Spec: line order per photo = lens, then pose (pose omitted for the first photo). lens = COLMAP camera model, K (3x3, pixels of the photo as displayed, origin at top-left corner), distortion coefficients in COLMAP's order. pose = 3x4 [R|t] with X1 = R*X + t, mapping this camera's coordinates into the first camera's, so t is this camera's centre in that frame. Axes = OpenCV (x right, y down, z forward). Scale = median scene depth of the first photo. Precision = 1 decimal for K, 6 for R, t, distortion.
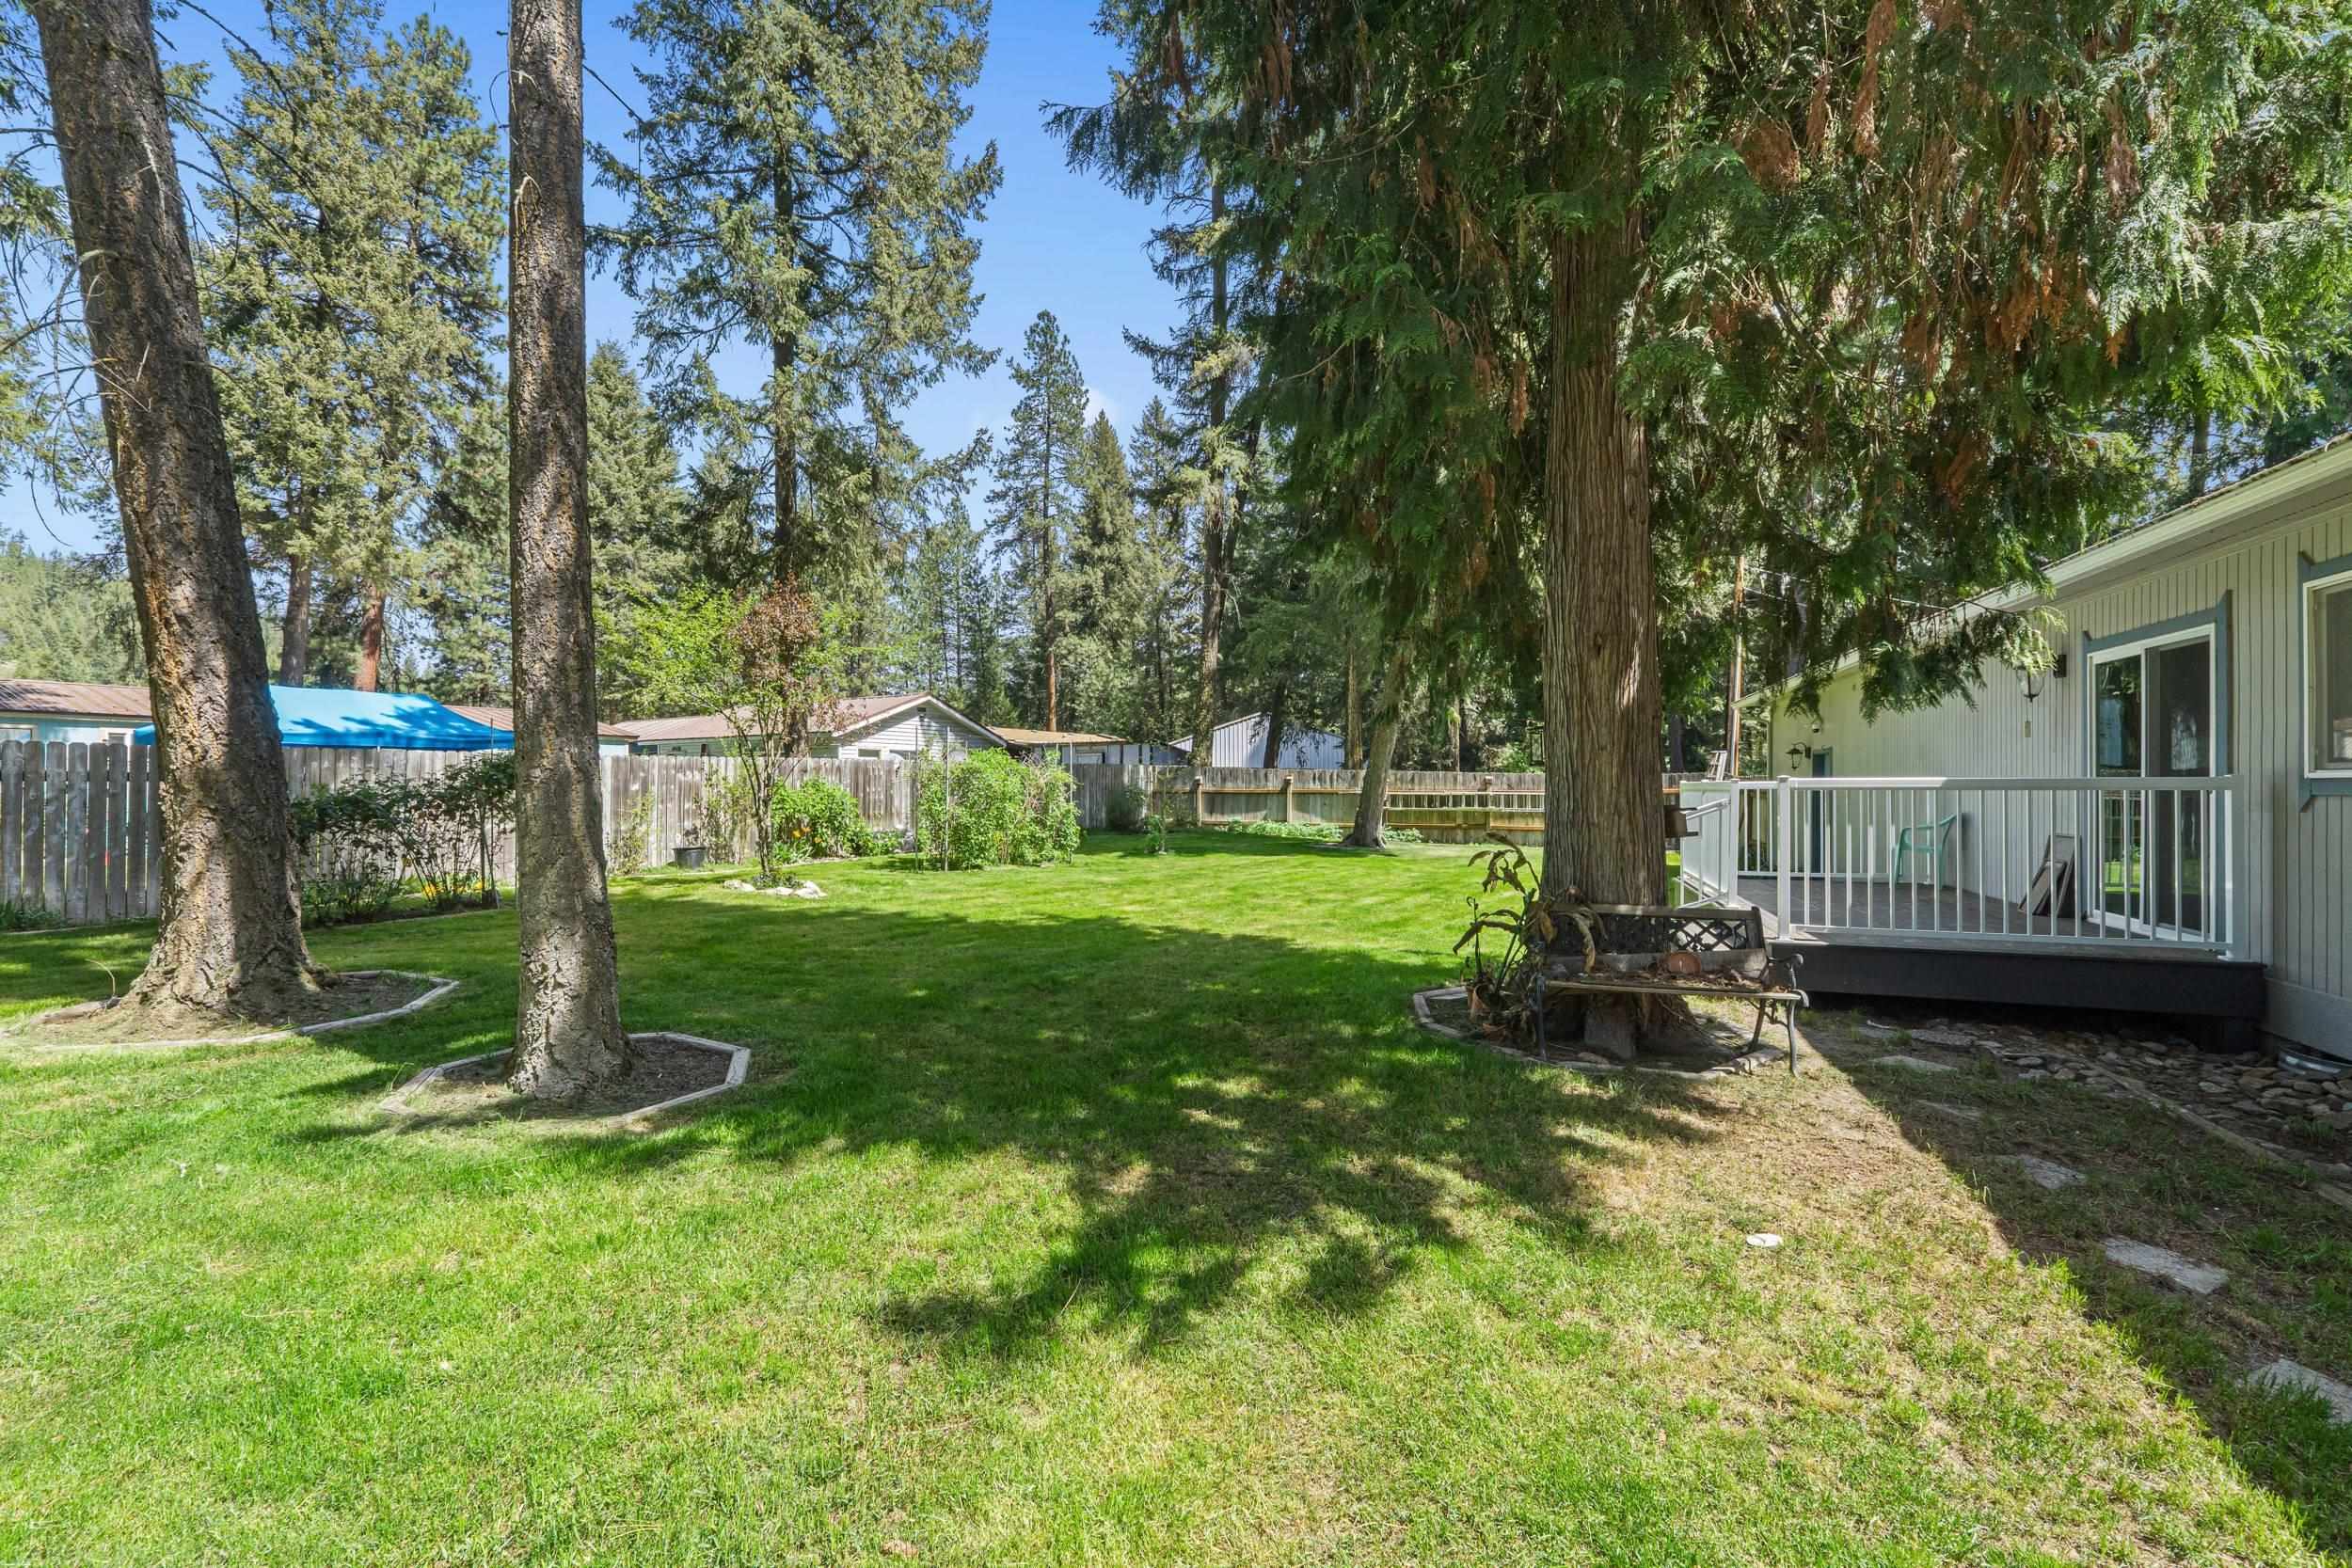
lens RADIAL K [[998.7, 0, 1176.0], [0, 998.7, 784.0], [0, 0, 1]] dist [-0.000323, 0.000107]
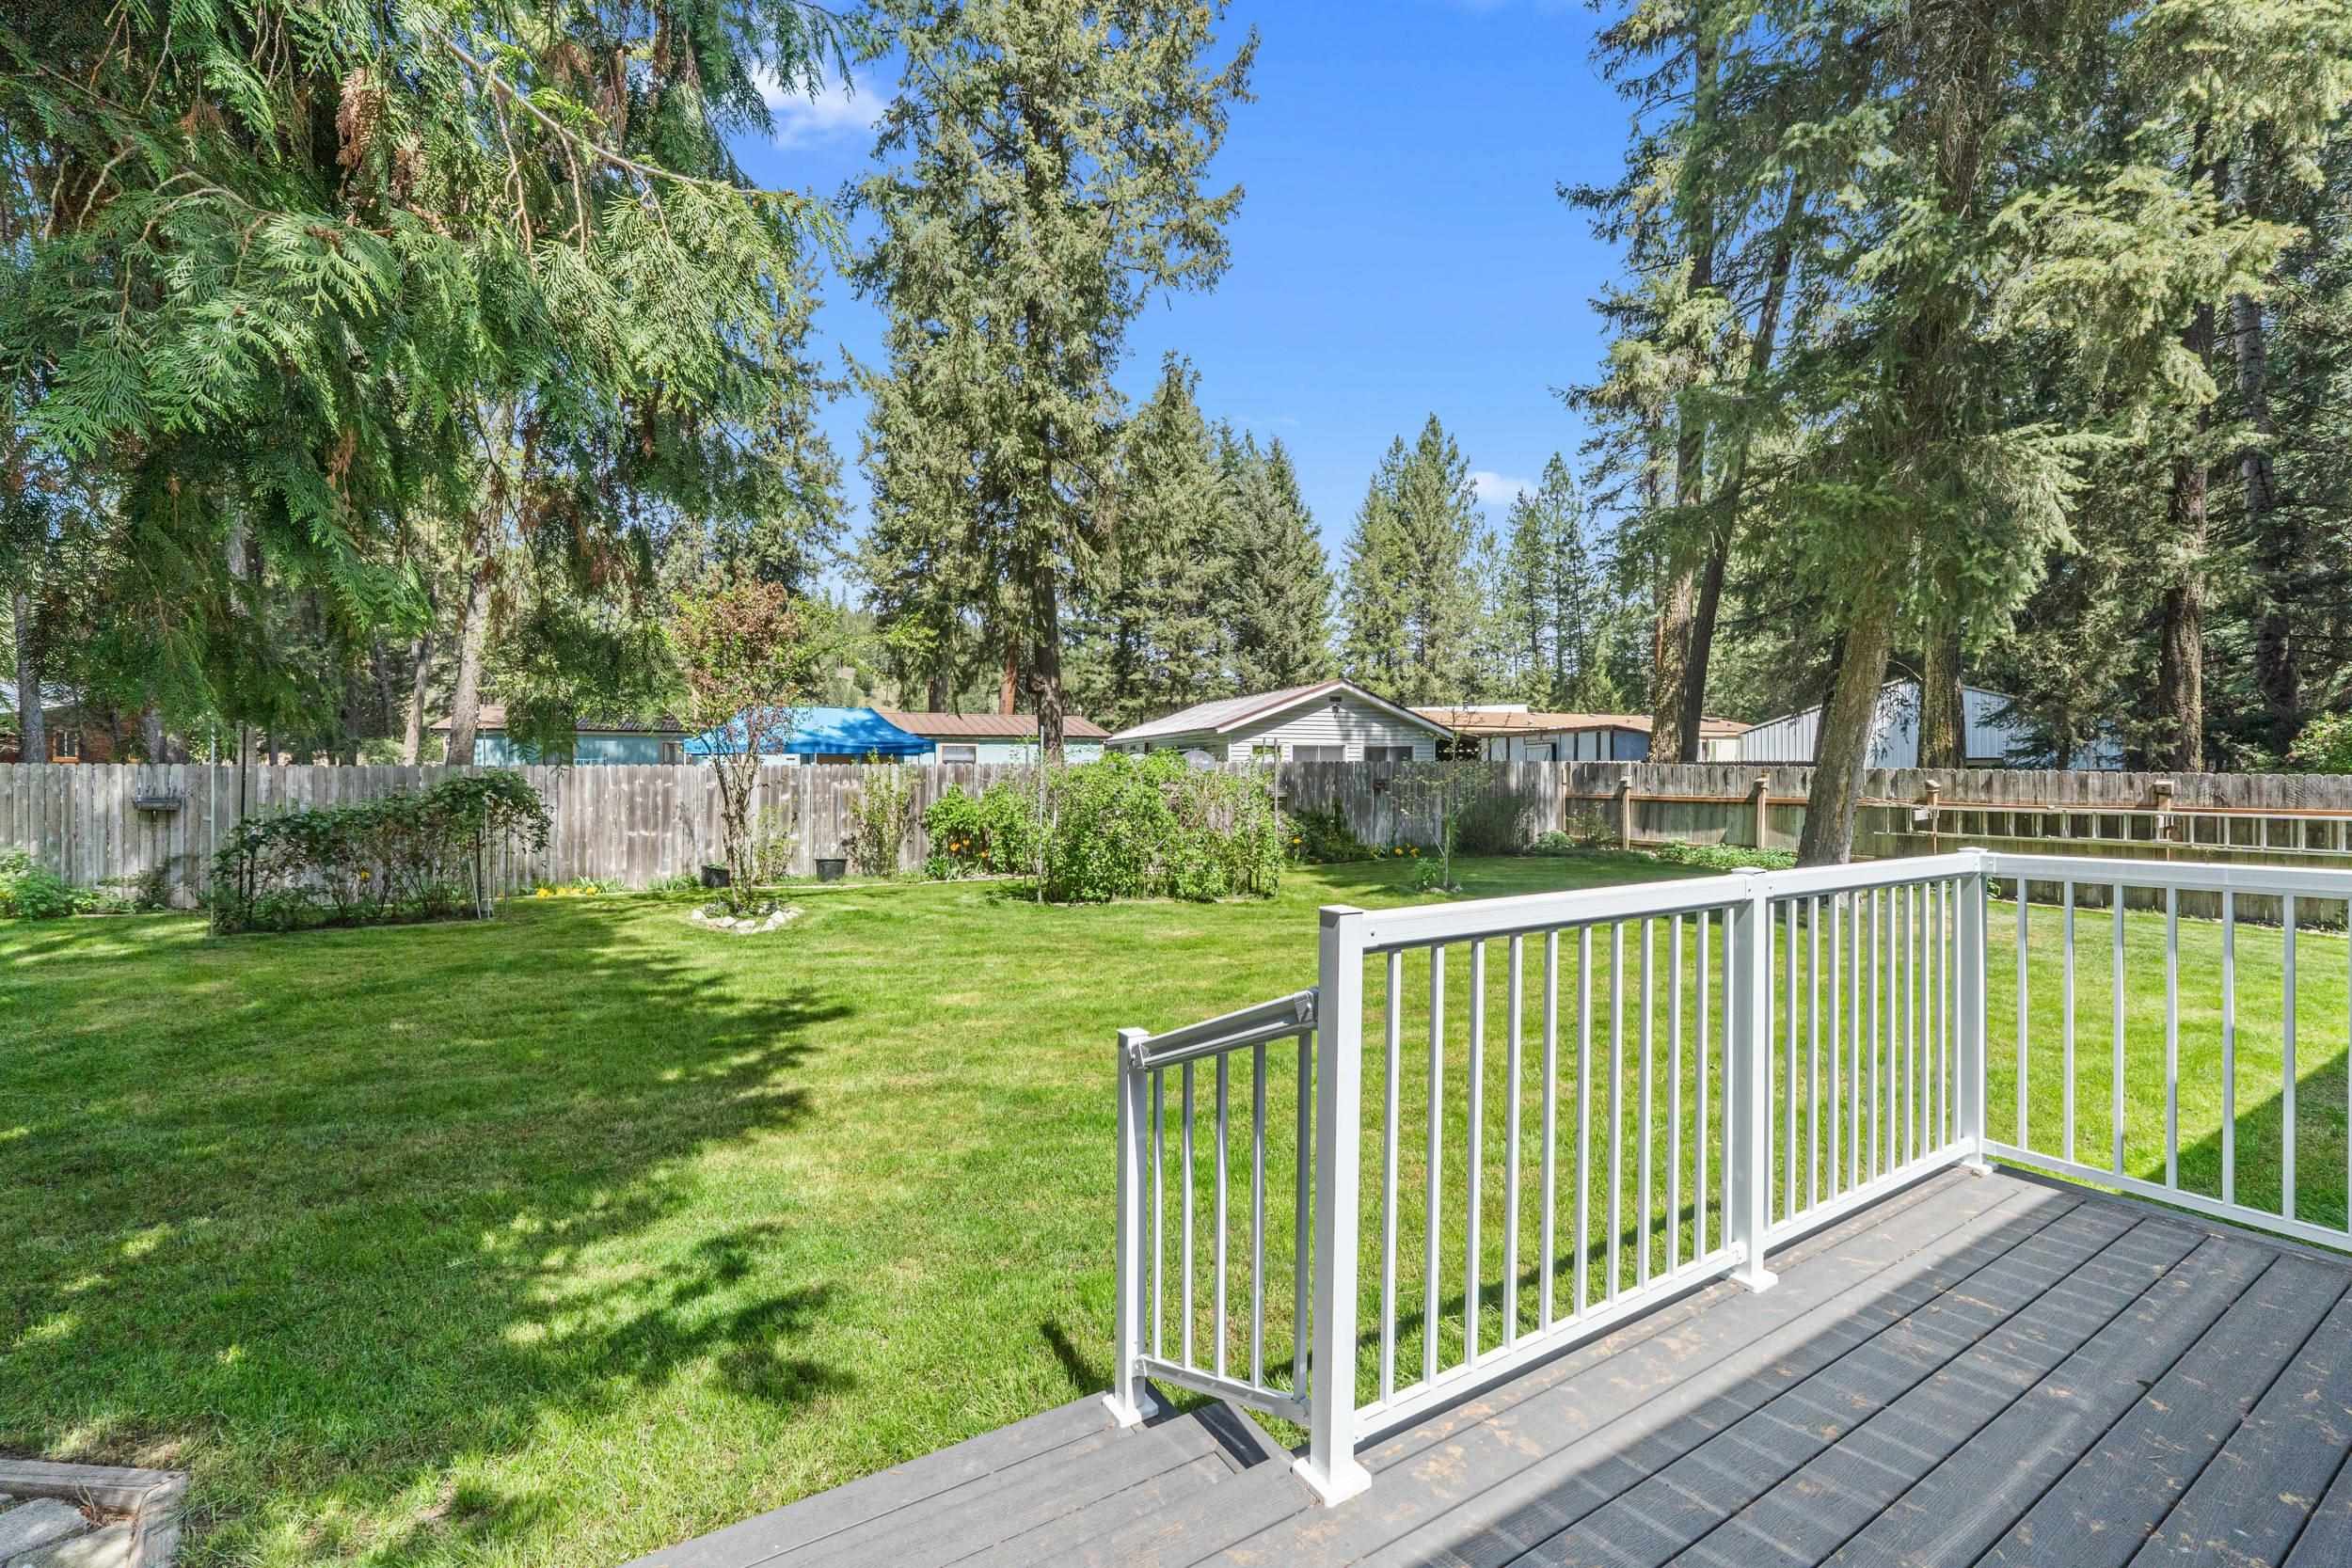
lens RADIAL K [[998.7, 0, 1176.0], [0, 998.7, 784.0], [0, 0, 1]] dist [-0.000323, 0.000107]
pose [[0.787073, 0.007272, -0.616817, 0.209310], [0.000662, 0.999920, 0.012633, -0.011756], [0.616860, -0.010352, 0.787005, 0.244708]]
